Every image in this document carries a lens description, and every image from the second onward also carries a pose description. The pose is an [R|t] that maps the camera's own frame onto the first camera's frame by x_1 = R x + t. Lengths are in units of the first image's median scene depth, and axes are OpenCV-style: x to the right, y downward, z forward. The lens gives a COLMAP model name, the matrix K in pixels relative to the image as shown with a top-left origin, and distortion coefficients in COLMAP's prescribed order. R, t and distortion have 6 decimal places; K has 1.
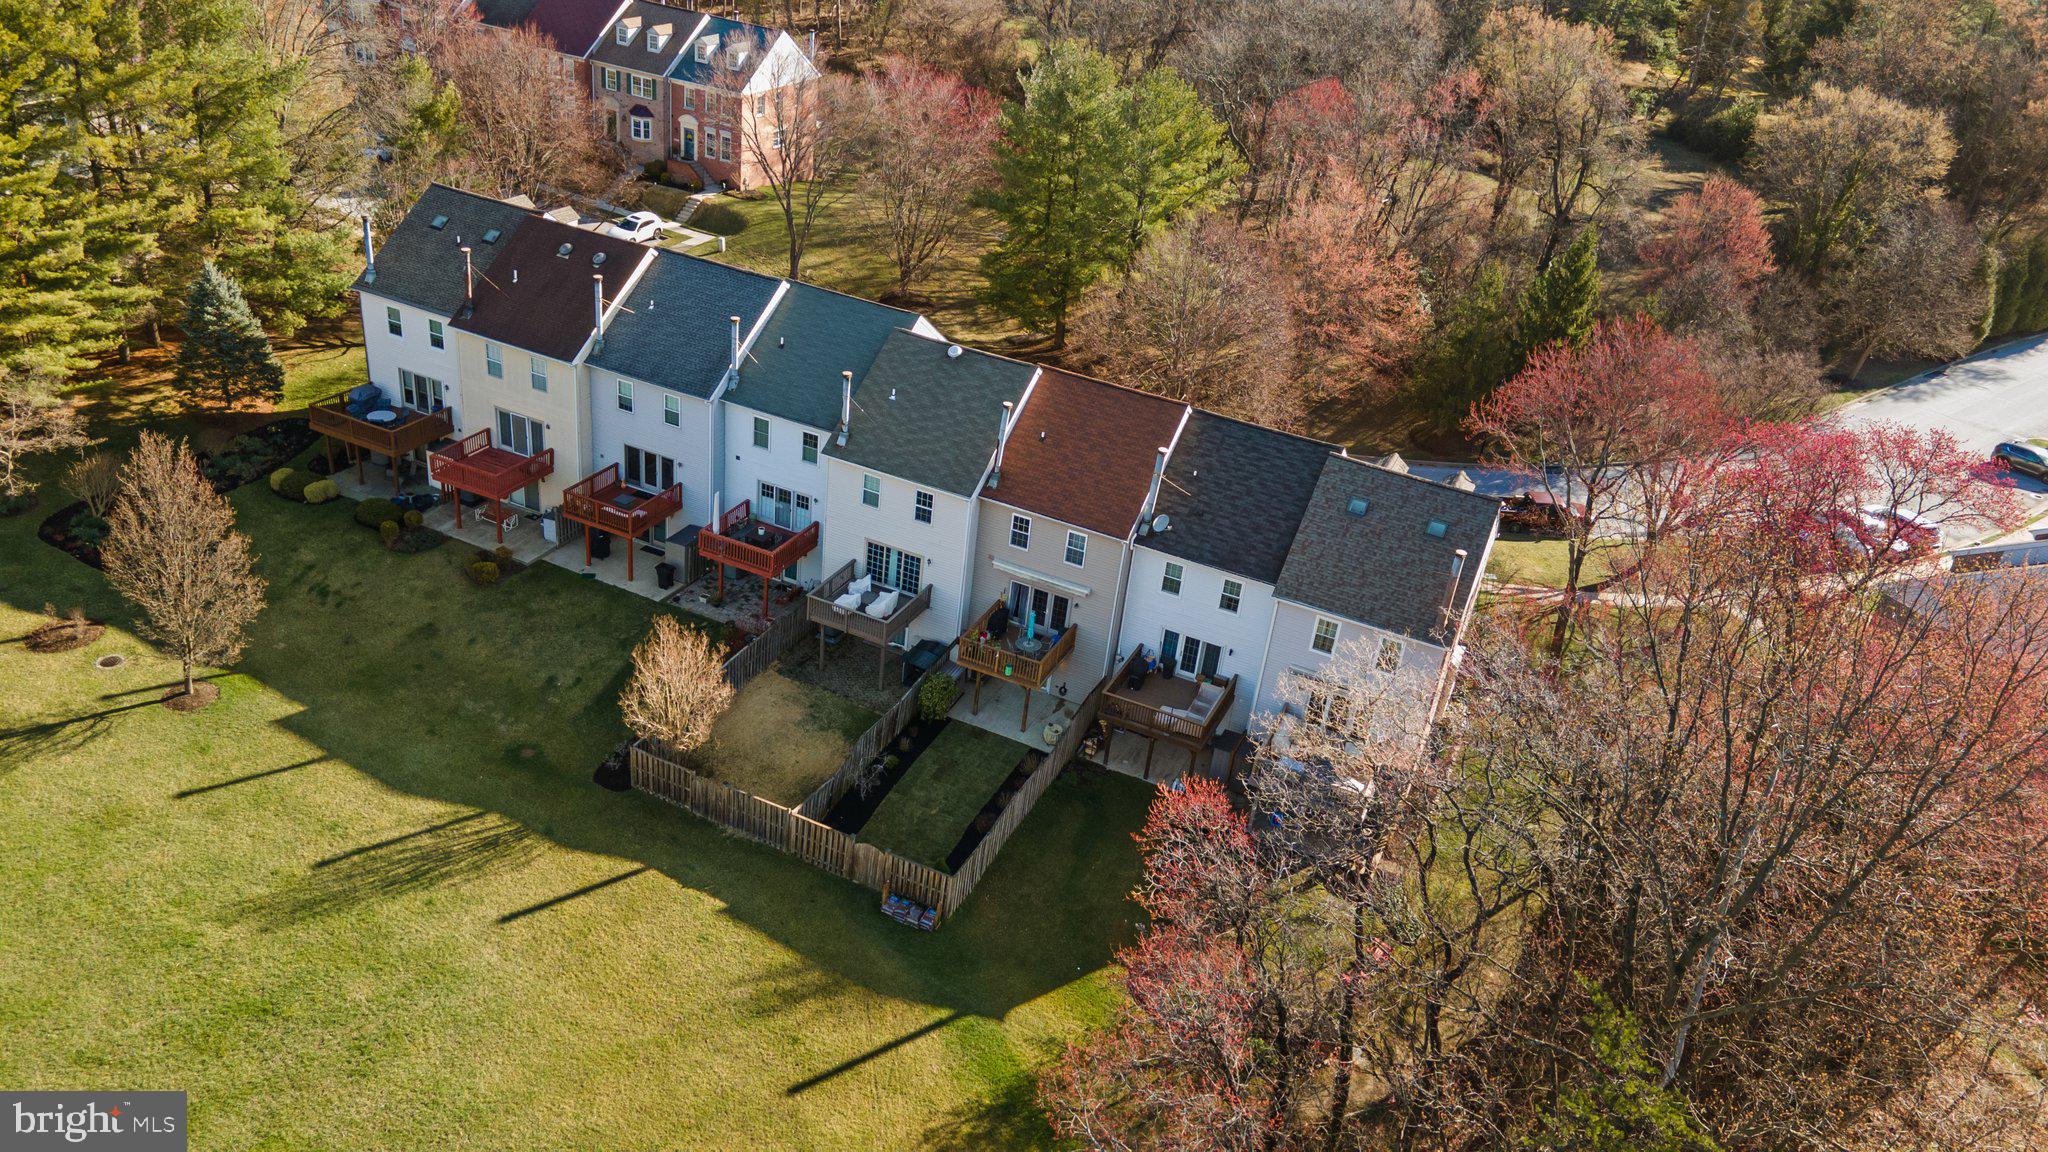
lens RADIAL K [[1471.2, 0, 1037.3], [0, 1471.2, 568.8], [0, 0, 1]] dist [0.044766, -0.002512]
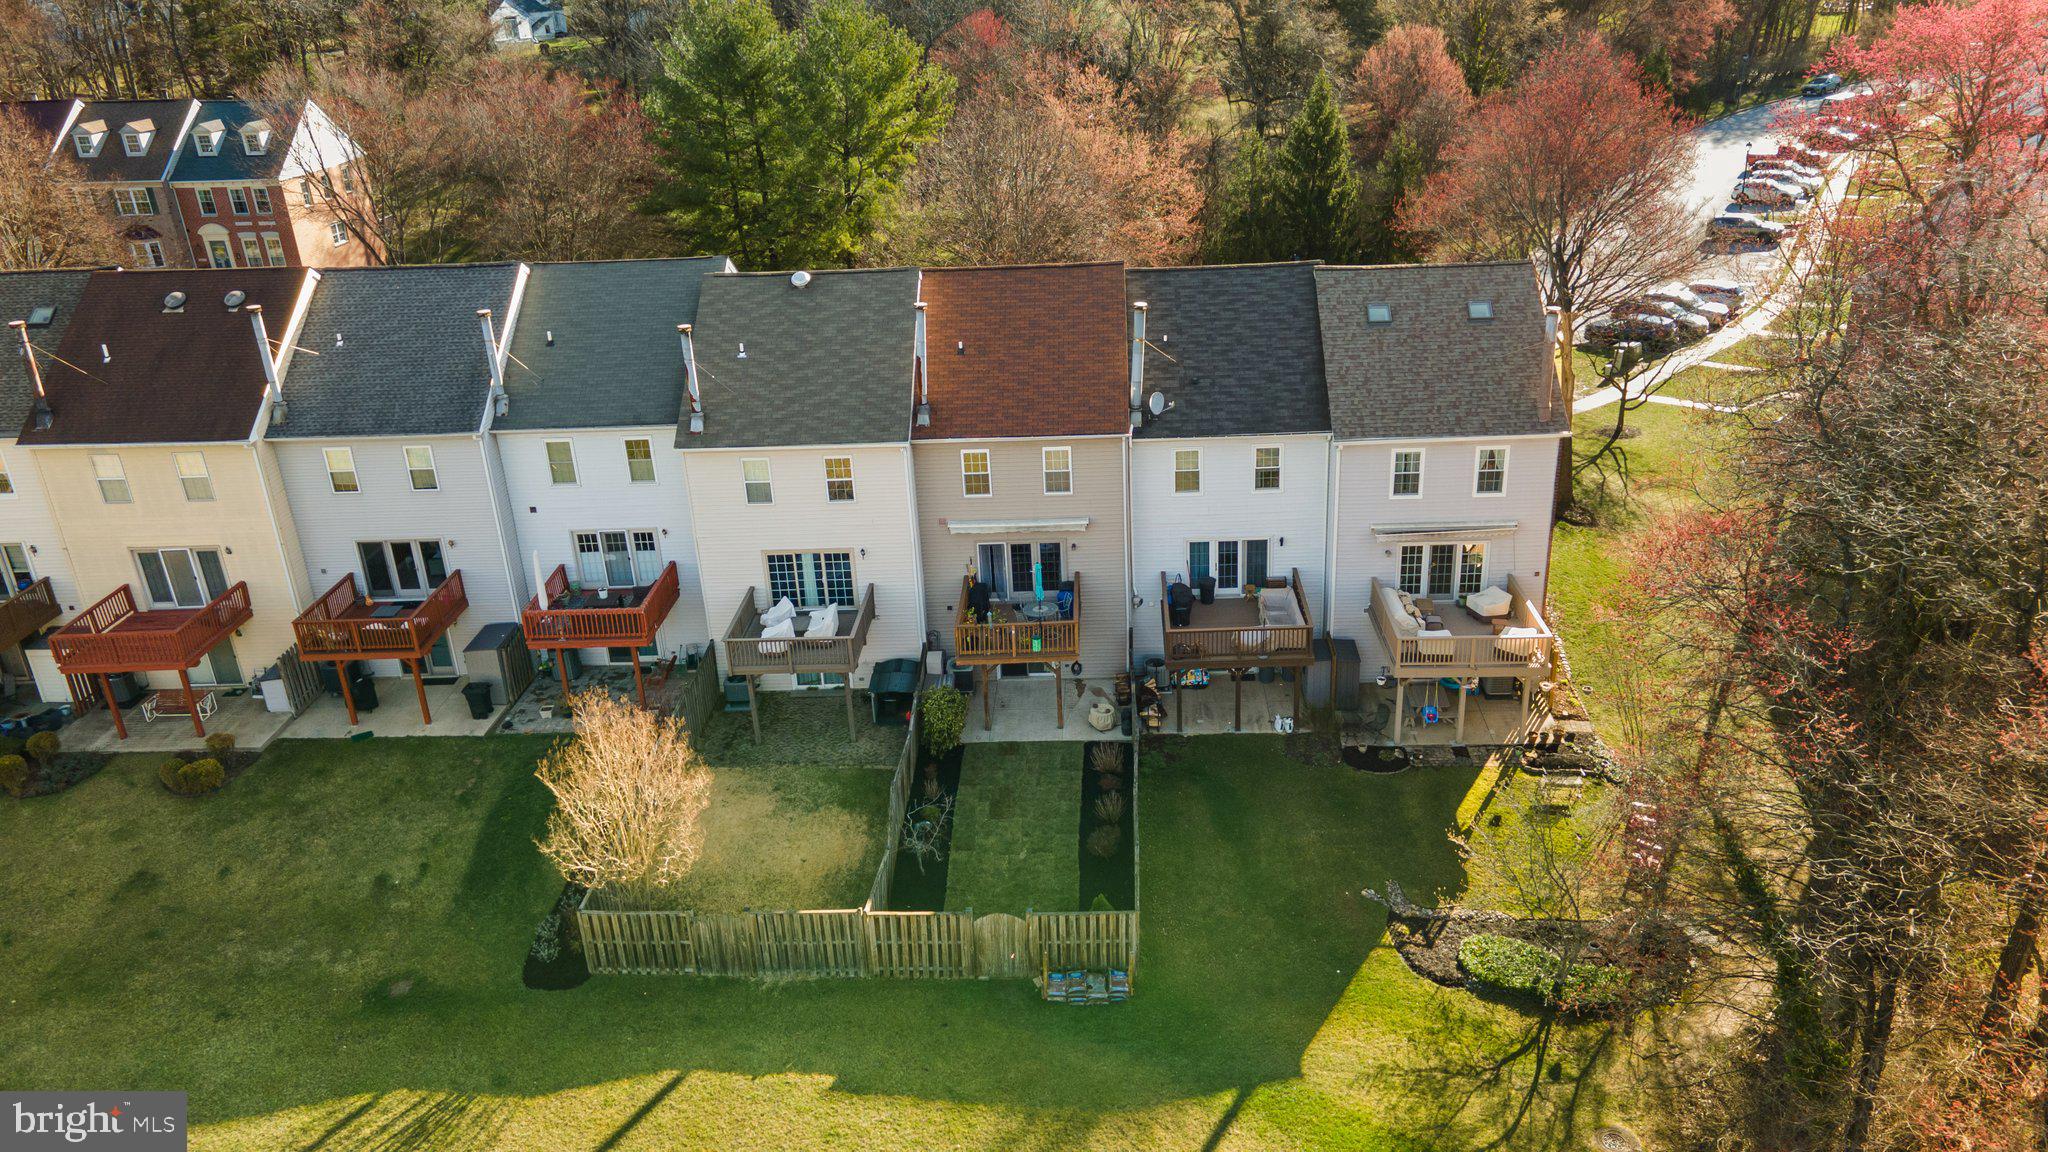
lens RADIAL K [[1480.8, 0, 1031.3], [0, 1480.8, 575.6], [0, 0, 1]] dist [0.027145, 0.051914]
pose [[0.917267, -0.290052, 0.272929, -0.192859], [0.309657, 0.950351, -0.030730, 0.052482], [-0.250465, 0.112702, 0.961543, 0.260334]]
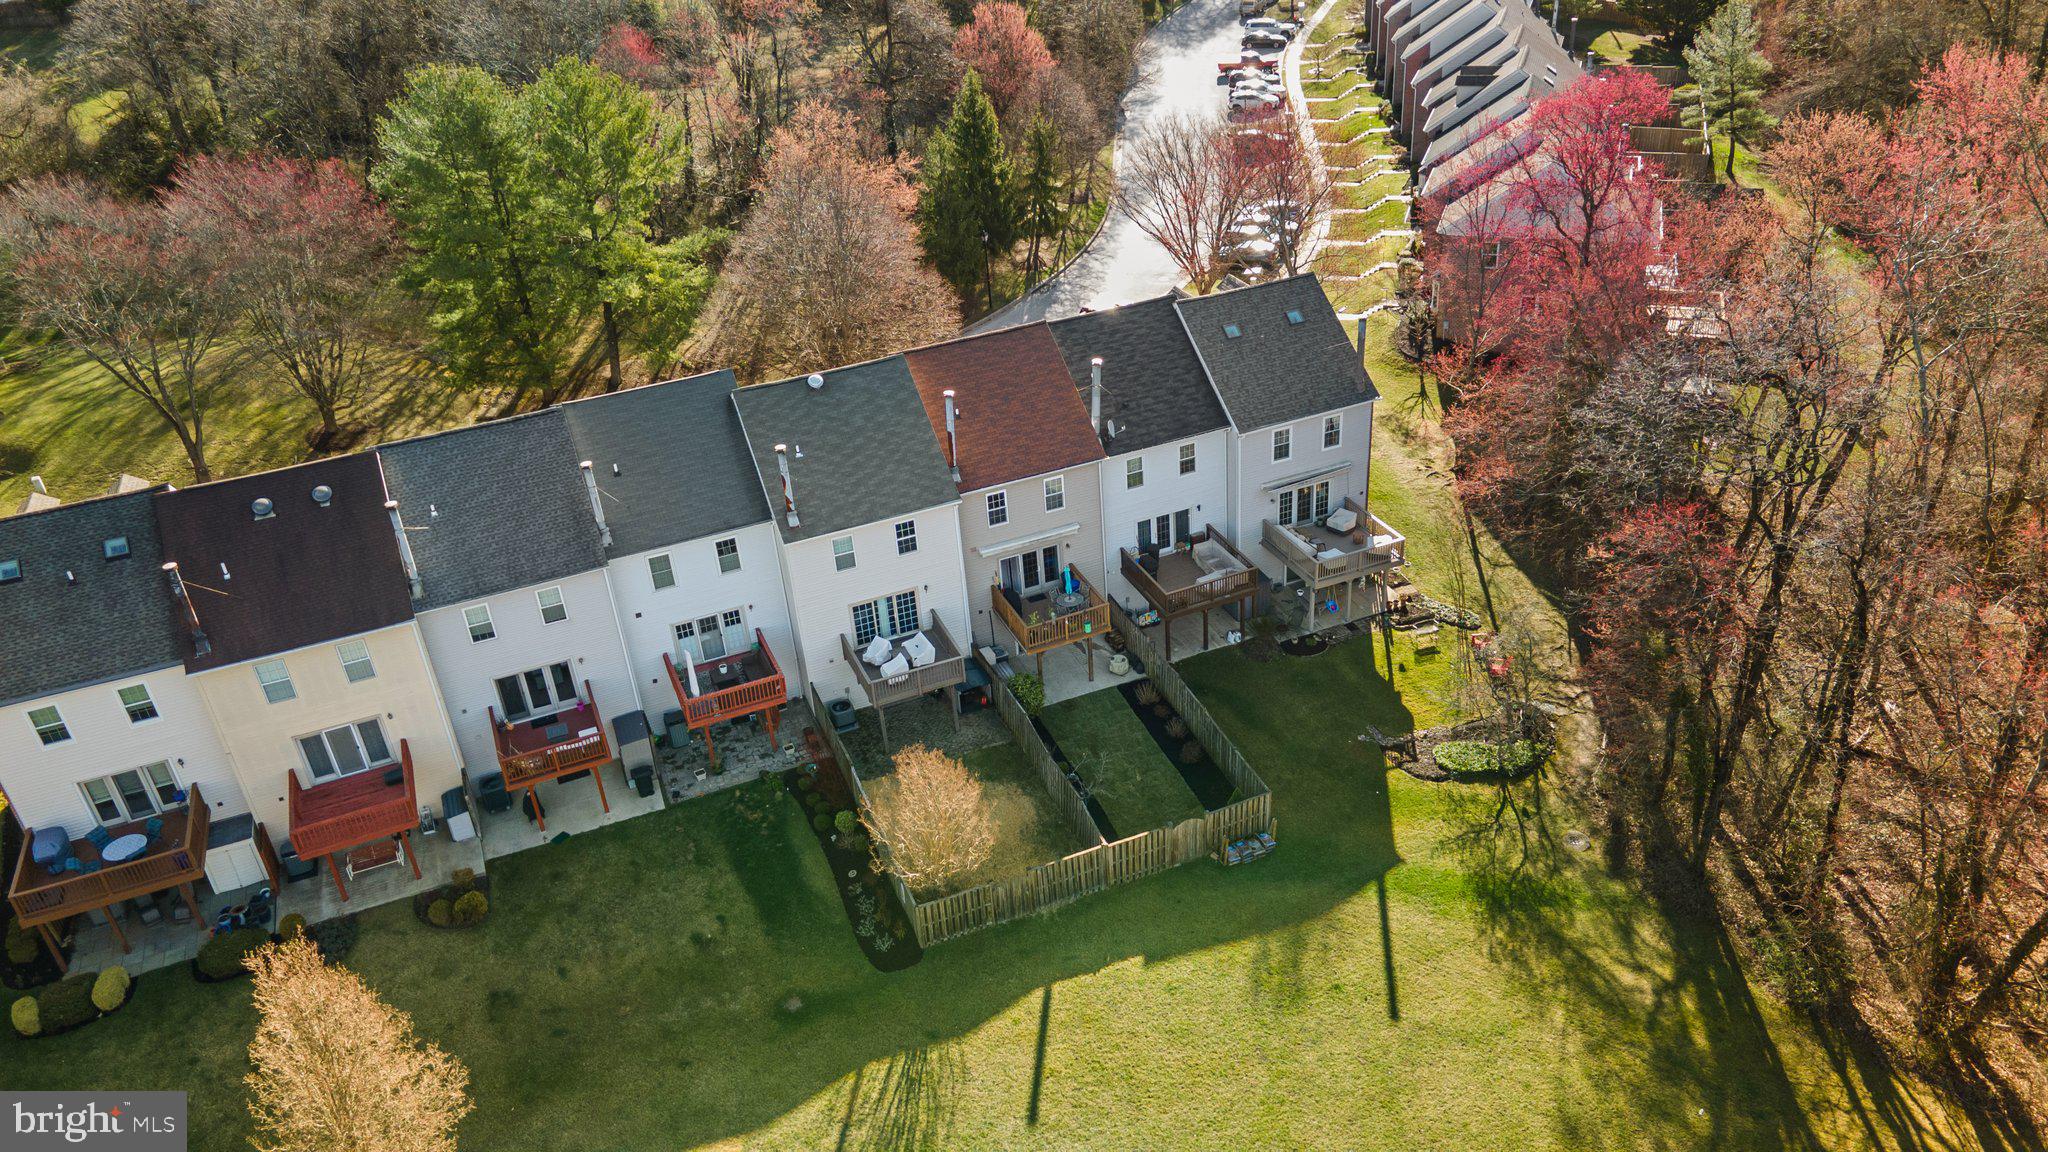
lens RADIAL K [[1478.3, 0, 1031.9], [0, 1478.3, 575.5], [0, 0, 1]] dist [0.047024, -0.000785]
pose [[0.671381, -0.507161, 0.540403, -0.511731], [0.476462, 0.853889, 0.209420, -0.169499], [-0.567654, 0.116880, 0.814928, 0.184672]]
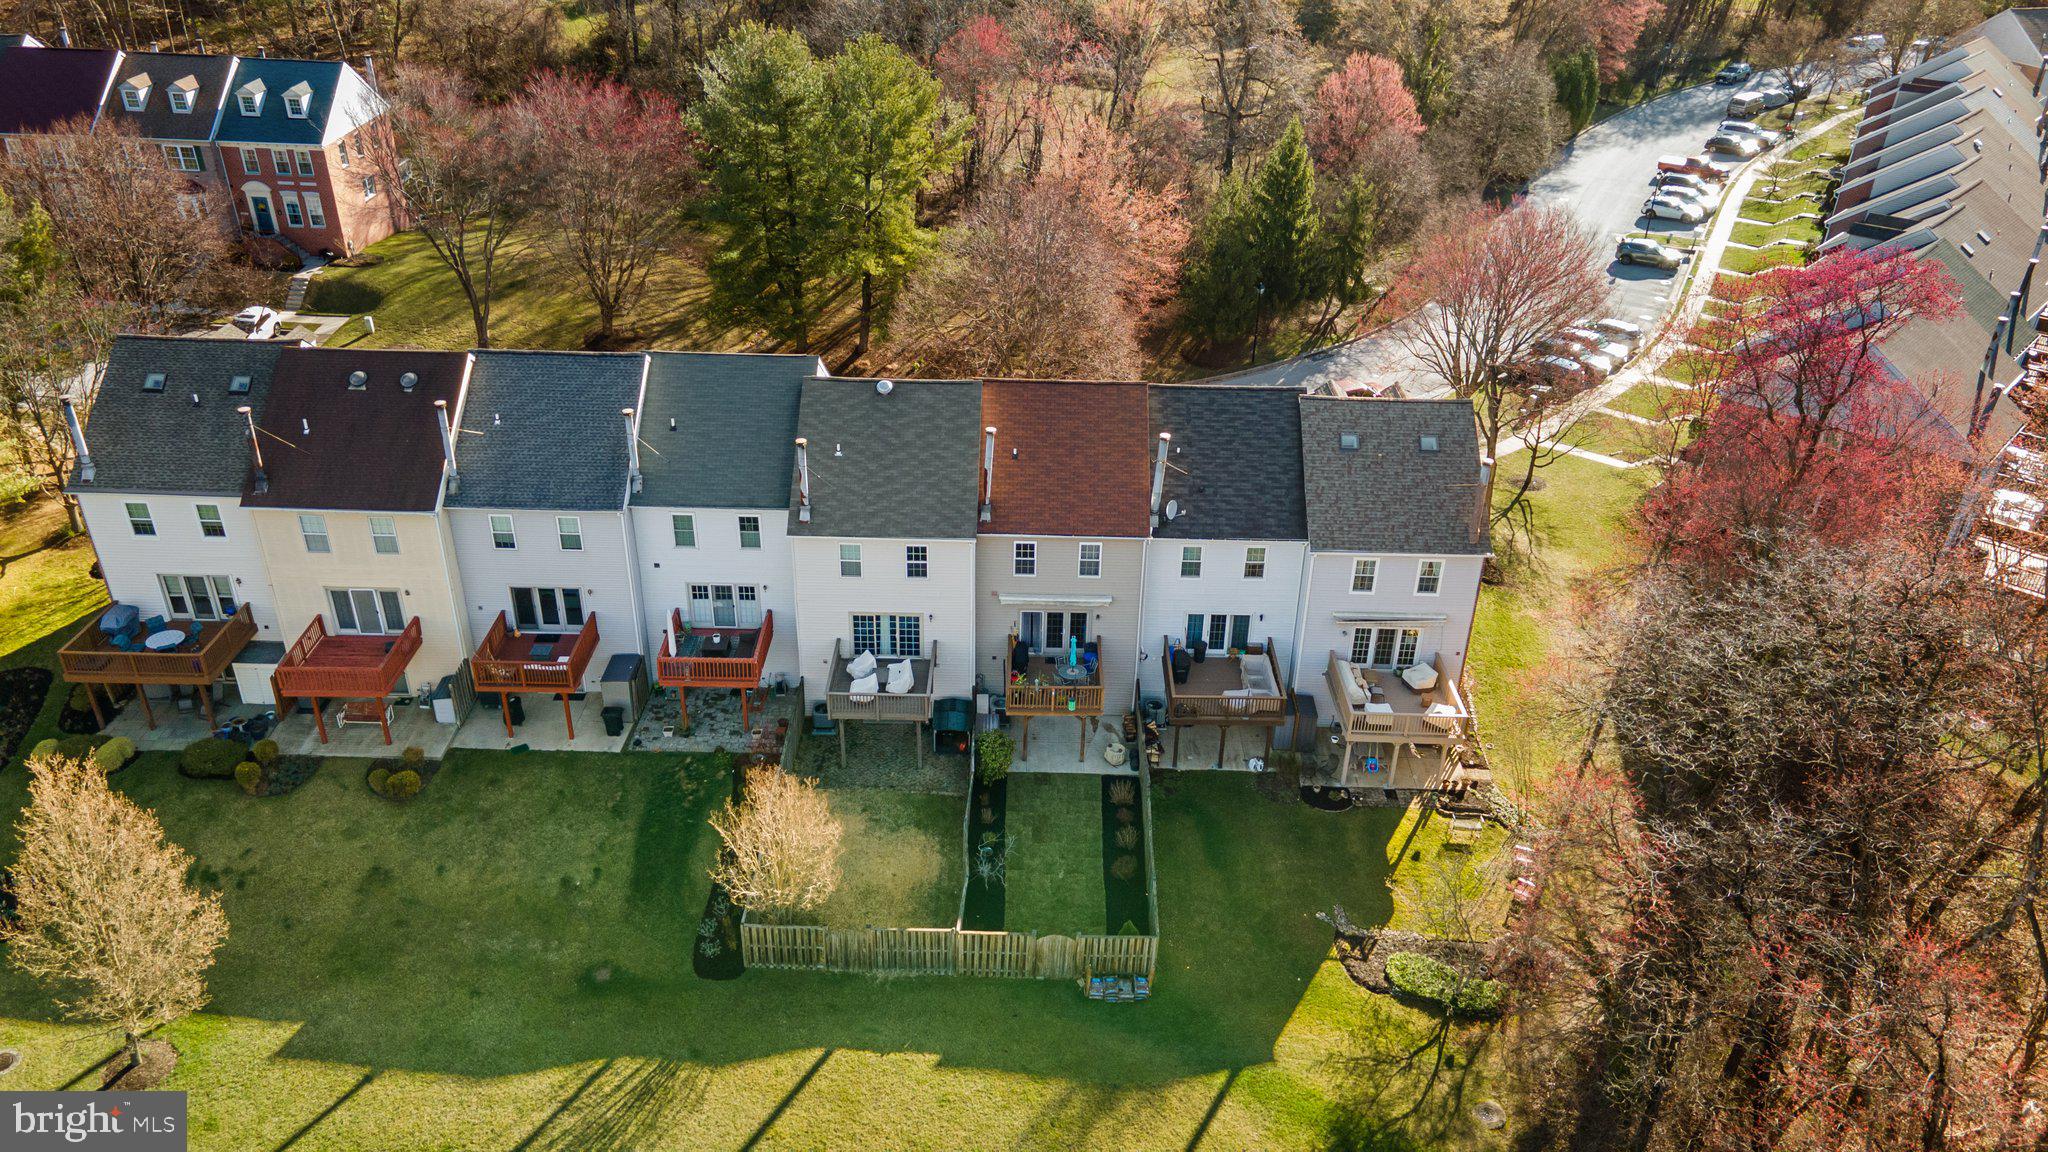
lens RADIAL K [[1478.3, 0, 1031.9], [0, 1478.3, 575.5], [0, 0, 1]] dist [0.047024, -0.000785]
pose [[0.910596, -0.279777, 0.304204, -0.276628], [0.265842, 0.960064, 0.087209, -0.089391], [-0.316455, 0.001458, 0.948607, 0.104706]]
